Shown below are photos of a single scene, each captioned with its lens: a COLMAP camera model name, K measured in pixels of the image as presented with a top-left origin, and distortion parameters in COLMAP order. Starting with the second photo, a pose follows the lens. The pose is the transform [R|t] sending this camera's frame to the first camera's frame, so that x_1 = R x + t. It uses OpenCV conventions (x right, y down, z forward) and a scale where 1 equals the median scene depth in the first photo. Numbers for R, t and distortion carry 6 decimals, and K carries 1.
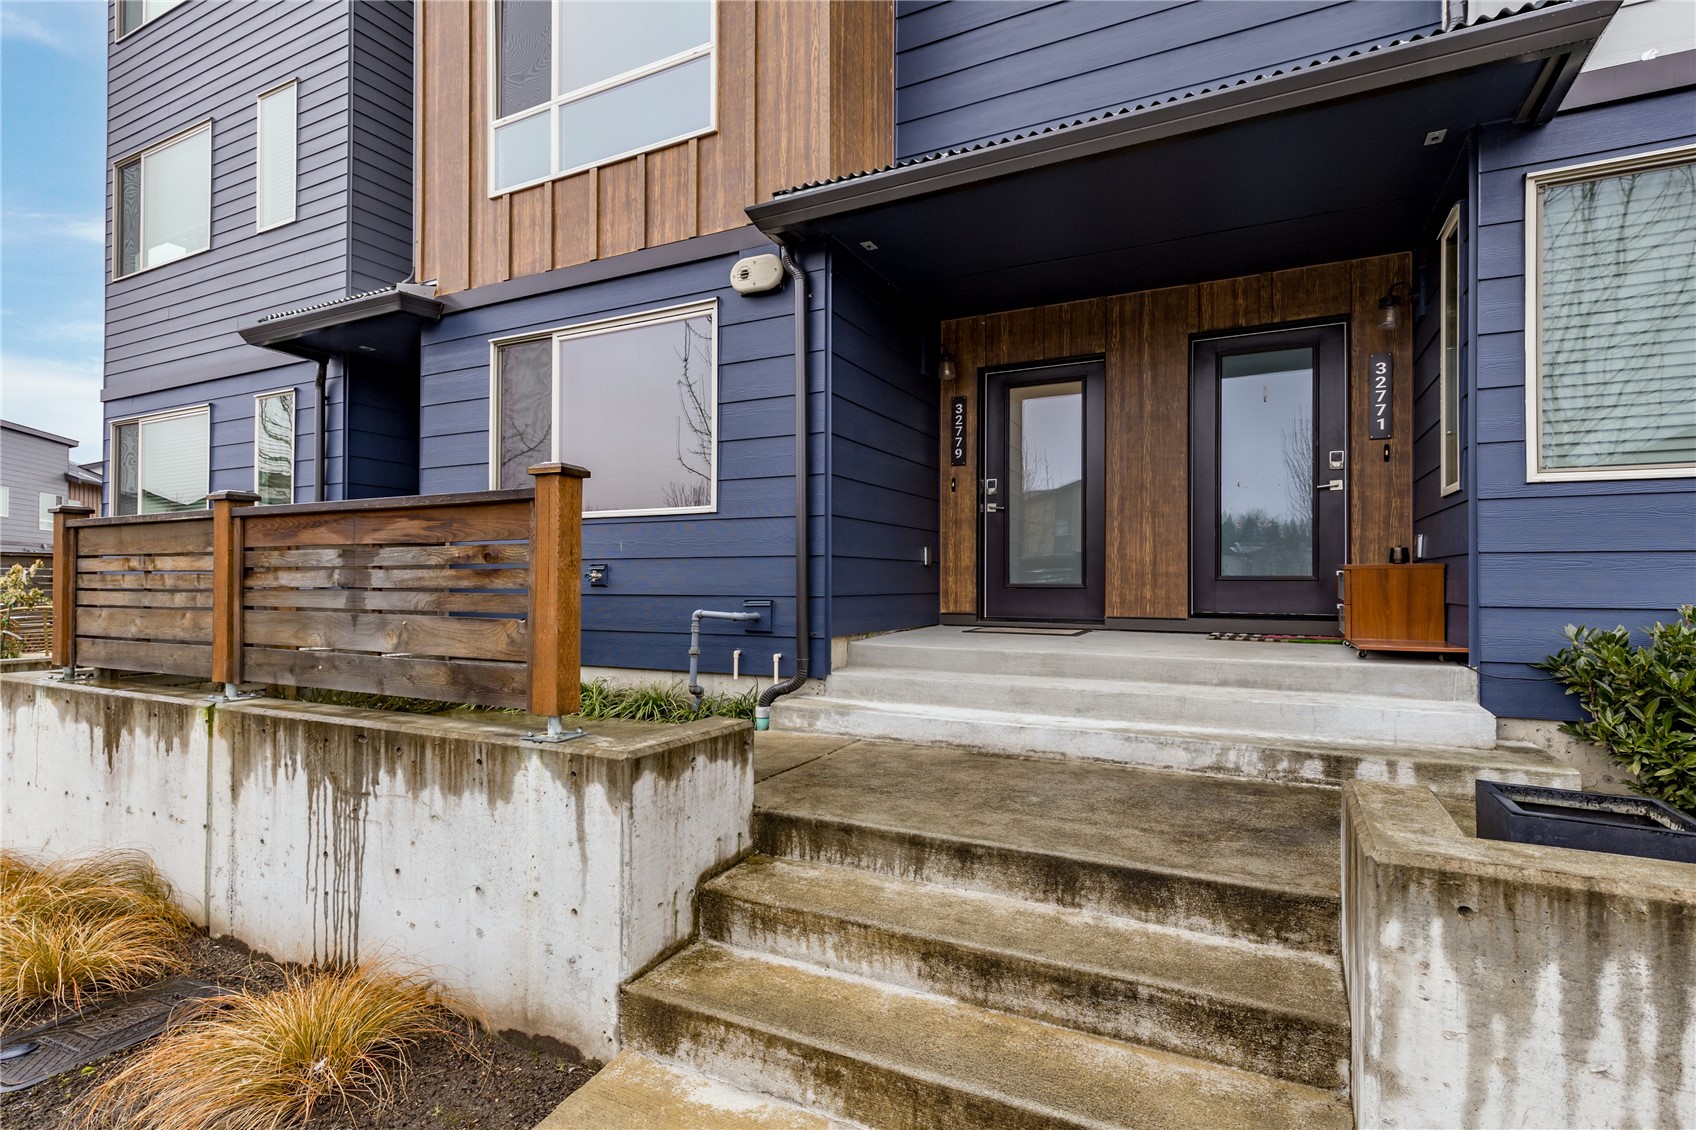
lens RADIAL K [[751.6, 0, 812.7], [0, 751.6, 596.9], [0, 0, 1]] dist [0.003946, 0.000185]
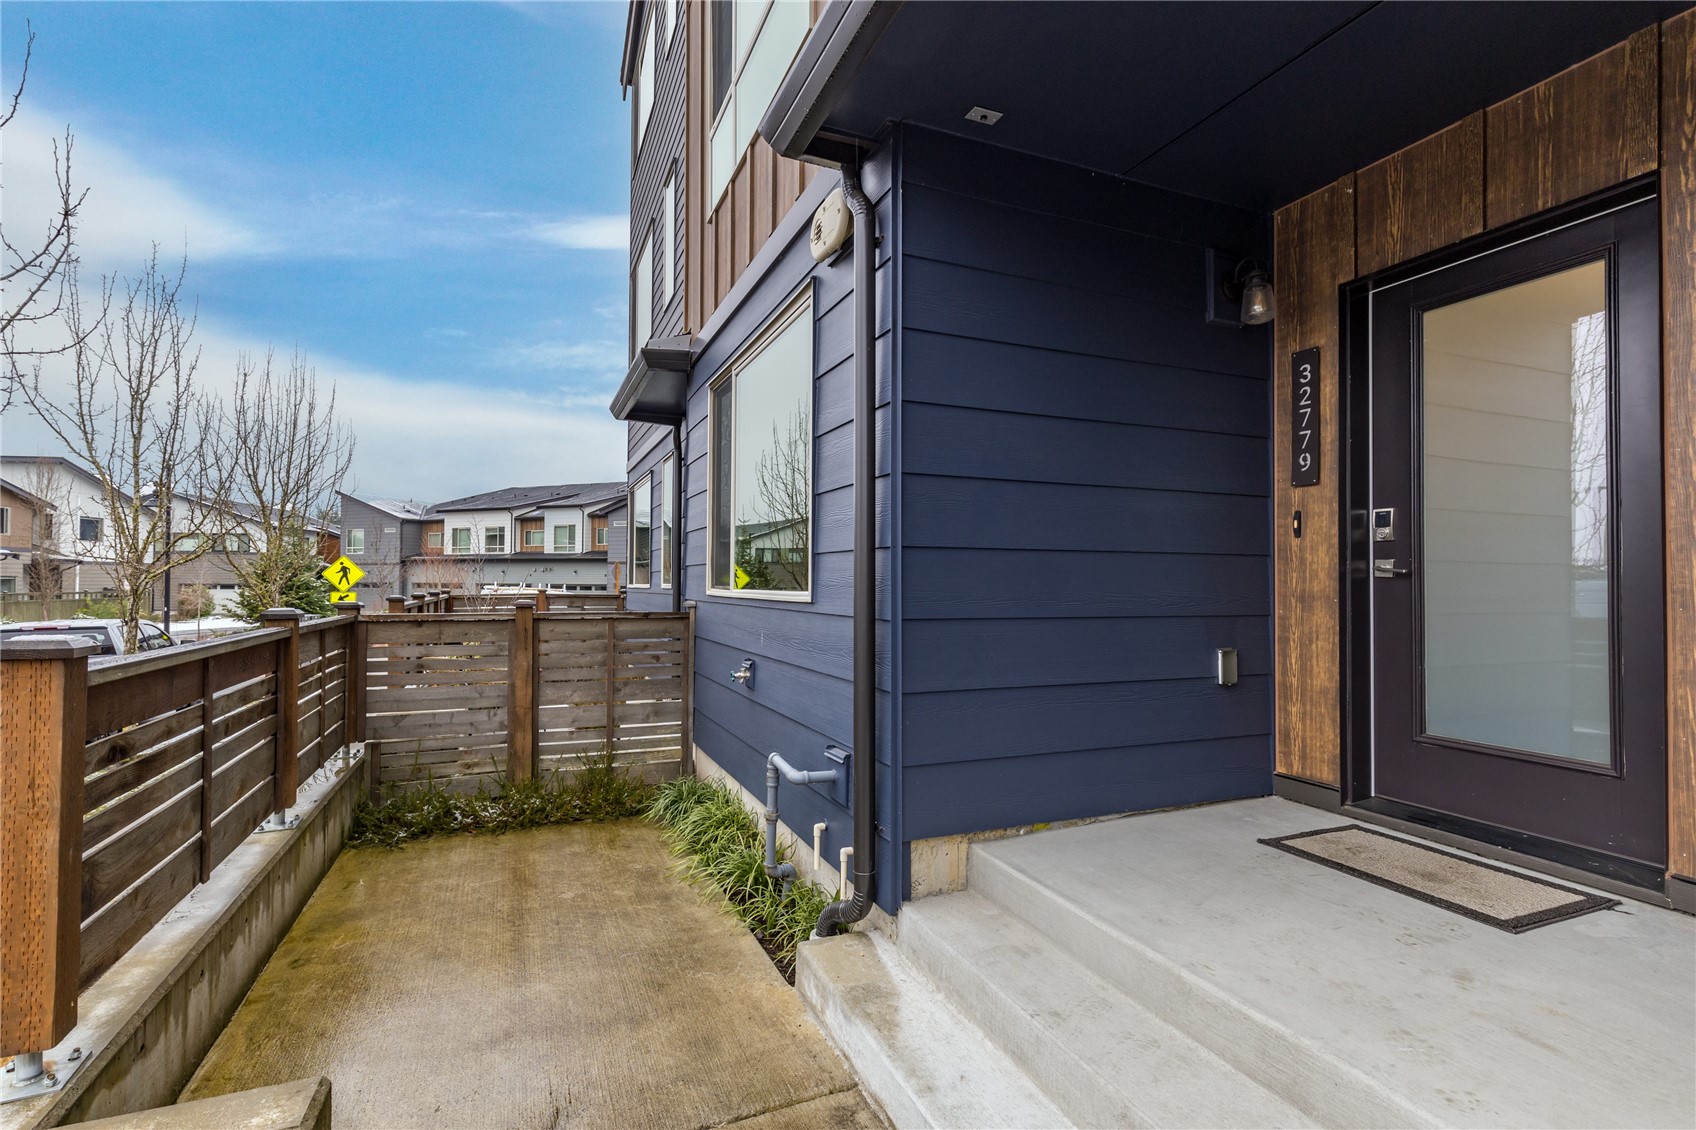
lens RADIAL K [[798.6, 0, 848.7], [0, 798.6, 595.7], [0, 0, 1]] dist [0.000079, 0.000030]
pose [[0.802202, -0.005892, -0.597024, 0.365817], [-0.005348, 0.999840, -0.017053, -0.124065], [0.597029, 0.016873, 0.802042, 0.534581]]
